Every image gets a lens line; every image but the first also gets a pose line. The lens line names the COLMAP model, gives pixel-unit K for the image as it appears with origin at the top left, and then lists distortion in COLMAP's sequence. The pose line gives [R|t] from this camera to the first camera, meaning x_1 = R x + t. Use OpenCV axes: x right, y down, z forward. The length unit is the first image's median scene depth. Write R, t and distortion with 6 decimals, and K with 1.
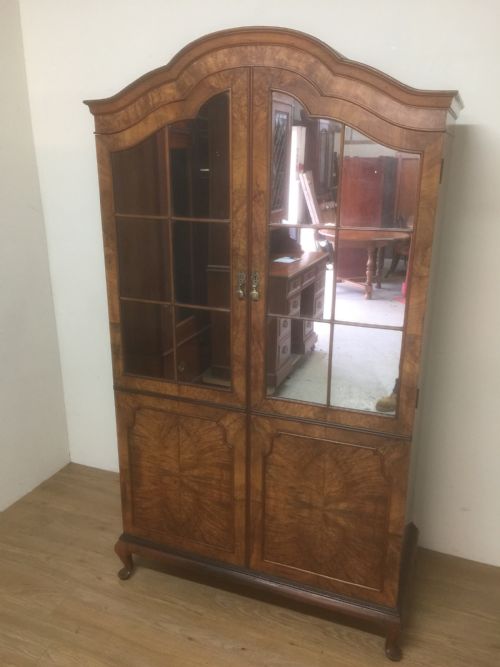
lens RADIAL K [[569.0, 0, 248.8], [0, 569.0, 329.5], [0, 0, 1]] dist [0.074272, -0.097771]
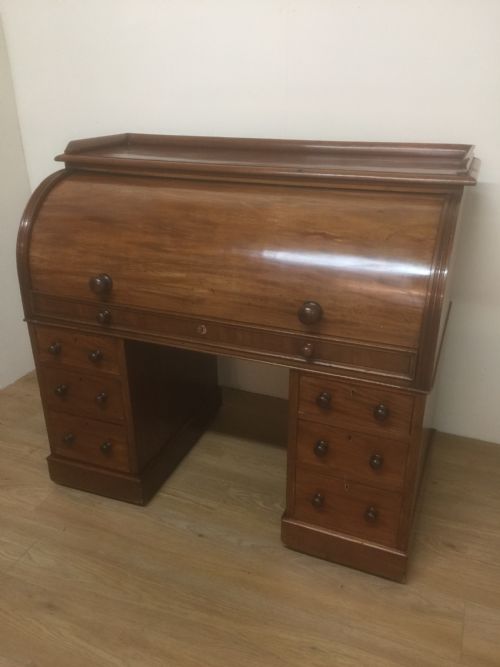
lens RADIAL K [[569.0, 0, 249.6], [0, 569.0, 332.1], [0, 0, 1]] dist [0.074272, -0.097771]
pose [[0.999959, -0.008100, -0.003927, -0.023484], [0.008539, 0.991595, 0.129097, 0.129942], [0.002848, -0.129125, 0.991624, 0.202238]]
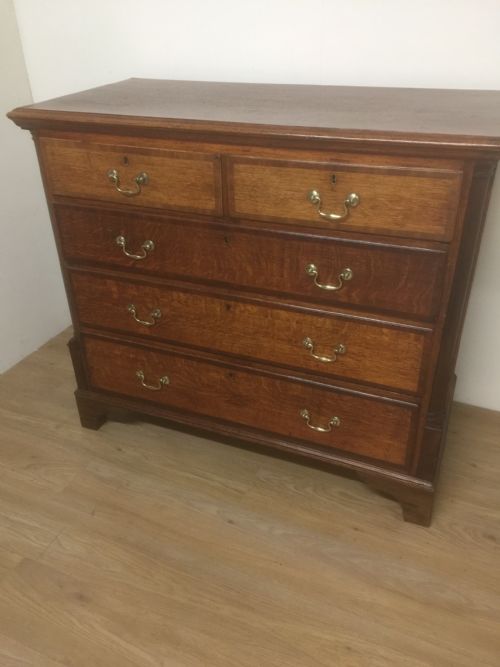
lens RADIAL K [[569.0, 0, 251.4], [0, 569.0, 331.8], [0, 0, 1]] dist [0.074272, -0.097771]
pose [[0.999190, -0.008694, -0.039303, -0.035723], [0.017964, 0.970081, 0.242116, 0.073495], [0.036022, -0.242626, 0.969451, 0.263030]]
